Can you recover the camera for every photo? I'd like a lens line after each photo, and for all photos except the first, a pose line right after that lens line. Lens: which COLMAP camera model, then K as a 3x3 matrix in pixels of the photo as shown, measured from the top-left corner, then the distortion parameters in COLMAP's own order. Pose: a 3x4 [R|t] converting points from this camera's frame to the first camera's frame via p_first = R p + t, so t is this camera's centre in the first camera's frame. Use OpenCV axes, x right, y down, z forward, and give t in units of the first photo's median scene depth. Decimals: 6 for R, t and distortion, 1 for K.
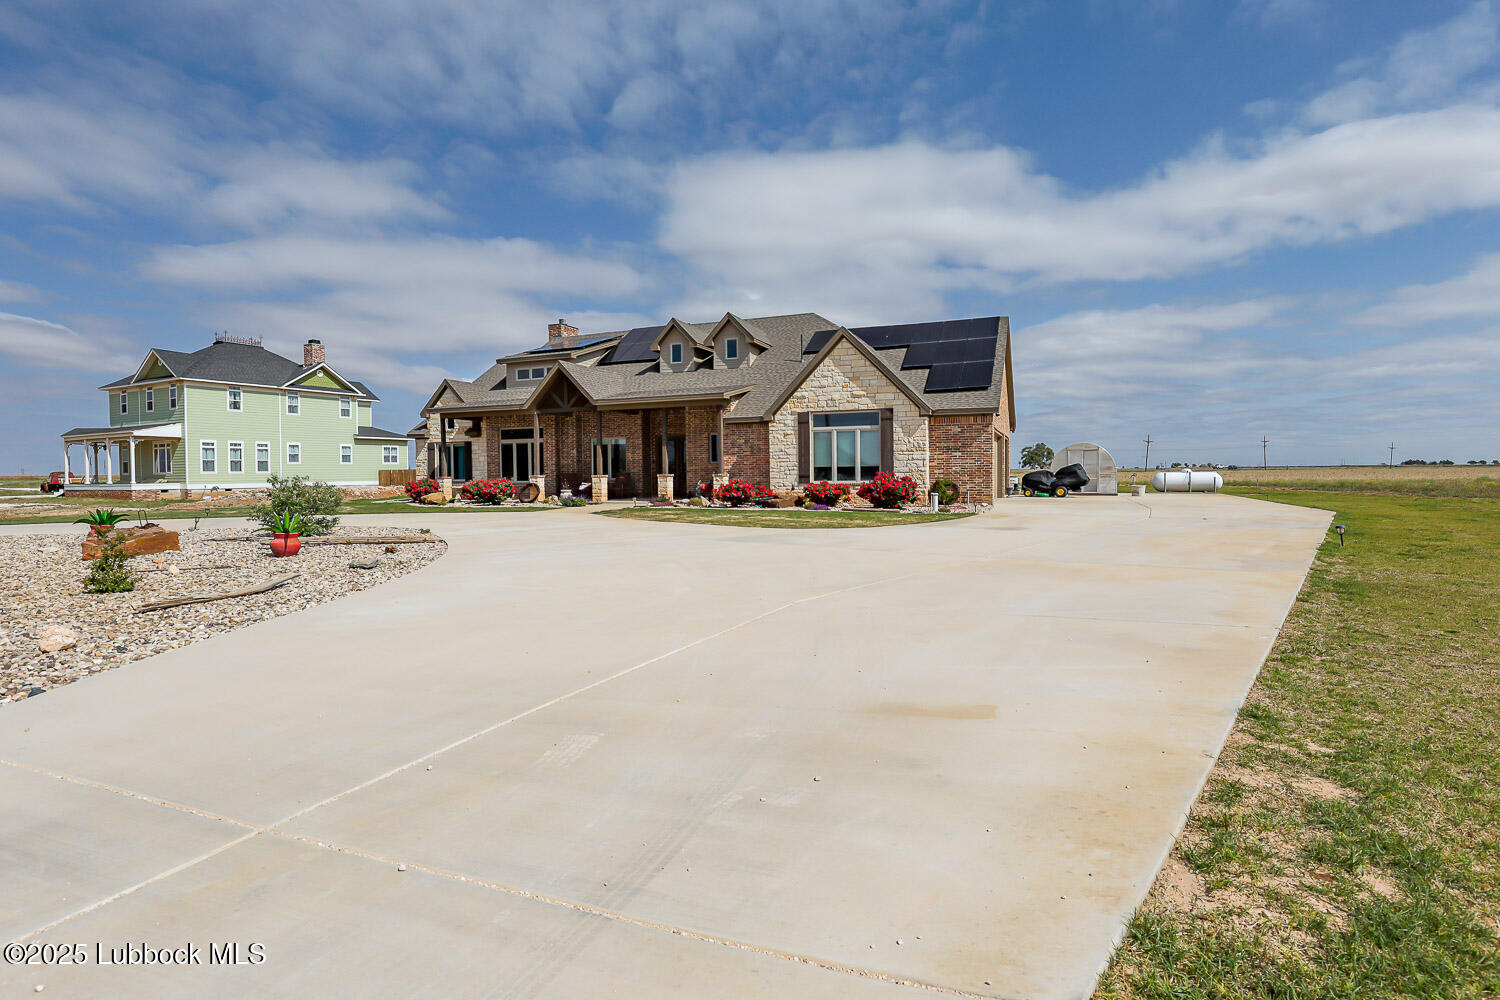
lens RADIAL K [[674.5, 0, 747.6], [0, 674.5, 497.4], [0, 0, 1]] dist [0.005531, -0.000944]
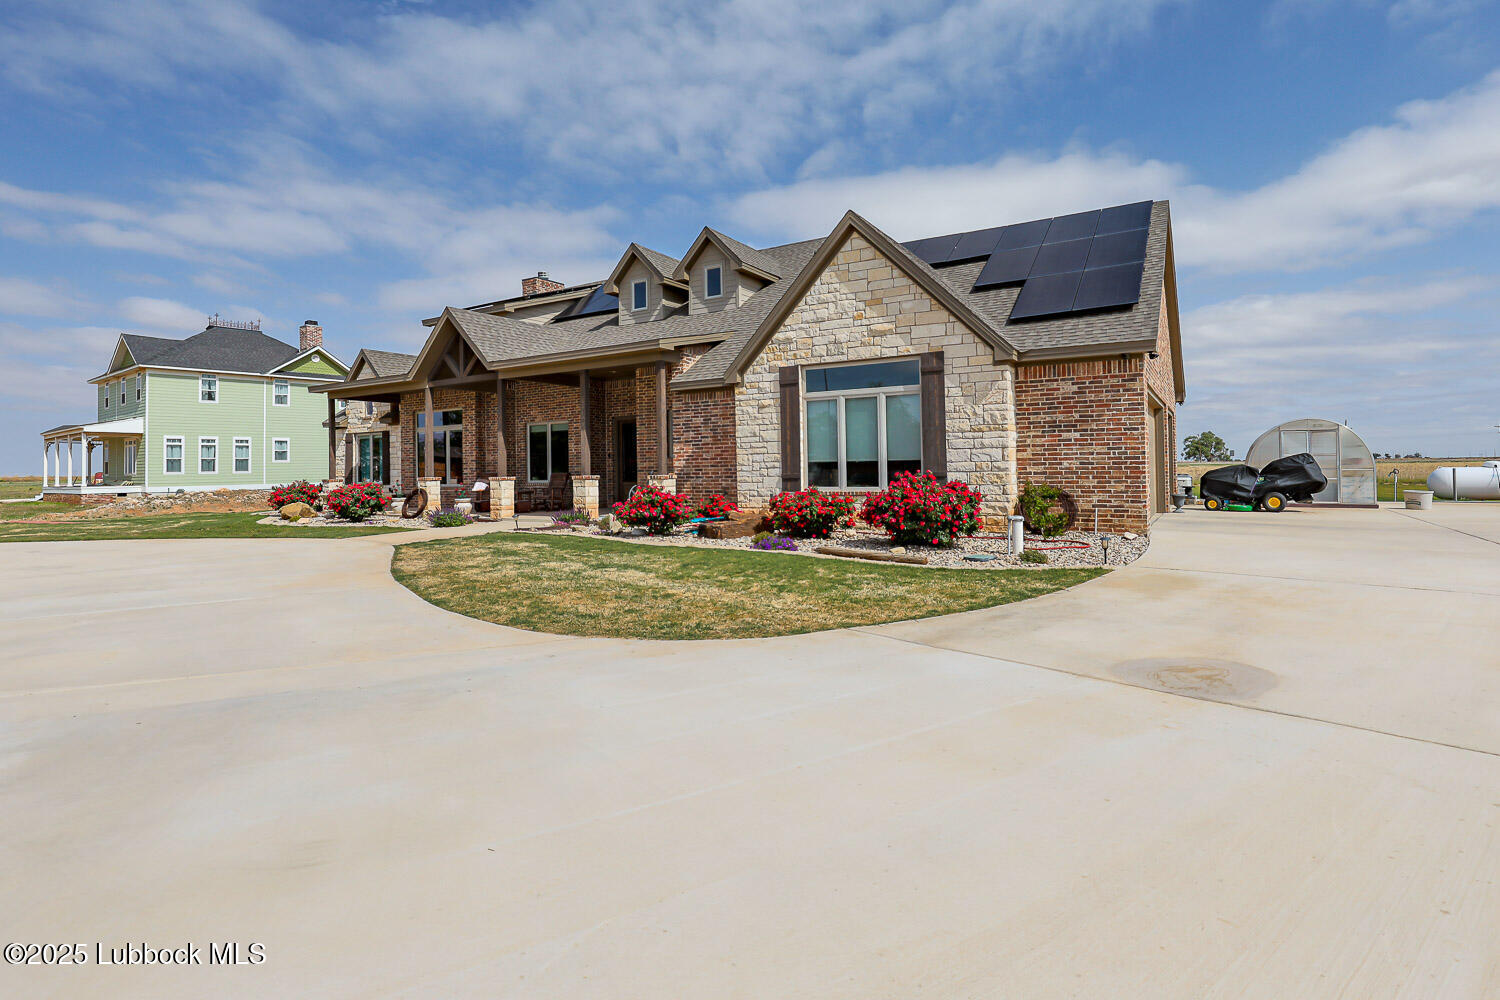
lens RADIAL K [[718.8, 0, 751.5], [0, 718.8, 461.1], [0, 0, 1]] dist [-0.000111, -0.000432]
pose [[0.987855, -0.007211, -0.155214, 0.135892], [-0.000046, 0.998909, -0.046699, -0.016811], [0.155382, 0.046139, 0.986776, 0.370921]]
